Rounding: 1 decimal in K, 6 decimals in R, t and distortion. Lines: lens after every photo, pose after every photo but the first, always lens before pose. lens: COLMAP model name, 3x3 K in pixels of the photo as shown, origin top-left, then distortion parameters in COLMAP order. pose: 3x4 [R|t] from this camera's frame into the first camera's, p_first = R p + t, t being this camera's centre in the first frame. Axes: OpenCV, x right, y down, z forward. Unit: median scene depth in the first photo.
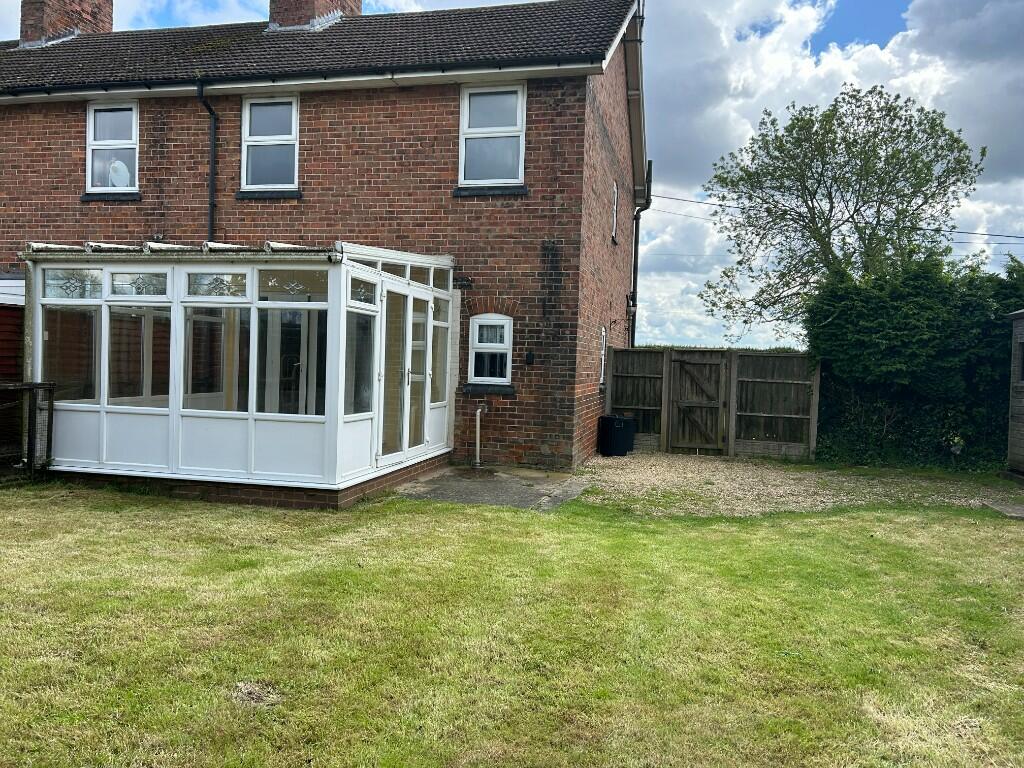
lens RADIAL K [[791.4, 0, 508.4], [0, 791.4, 377.2], [0, 0, 1]] dist [0.038386, -0.041239]
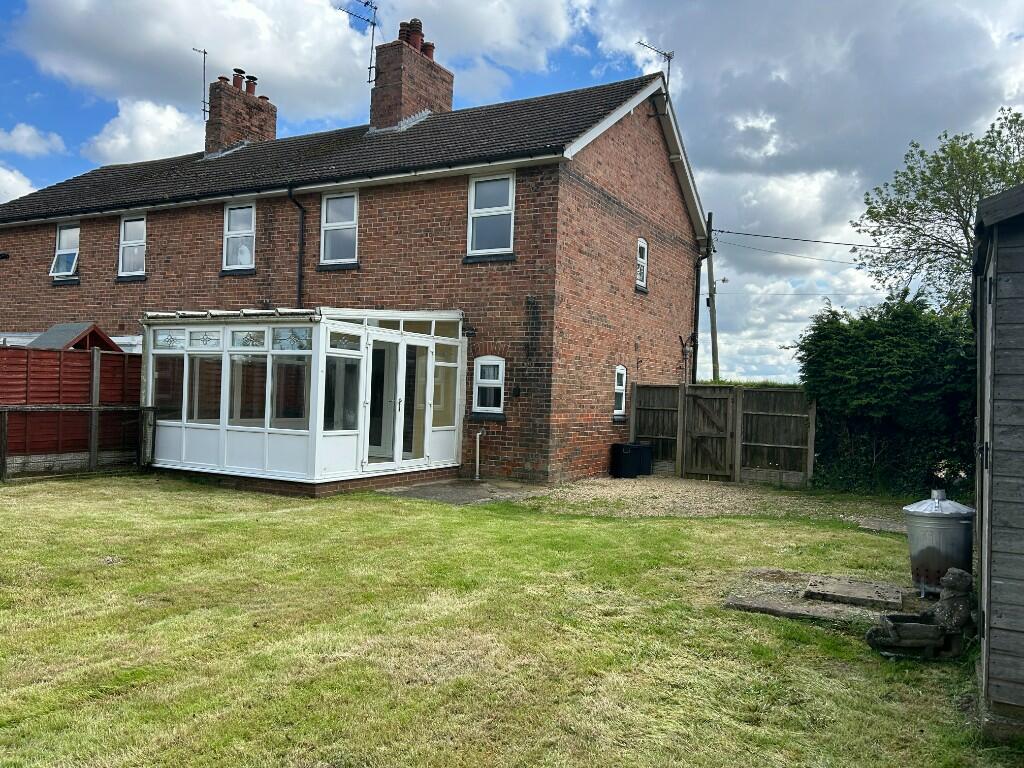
lens RADIAL K [[791.4, 0, 514.0], [0, 791.4, 385.6], [0, 0, 1]] dist [0.038386, -0.041239]
pose [[0.965217, -0.001162, -0.261448, 0.334160], [-0.009192, 0.999221, -0.038377, 0.013331], [0.261289, 0.039446, 0.964454, -0.181851]]
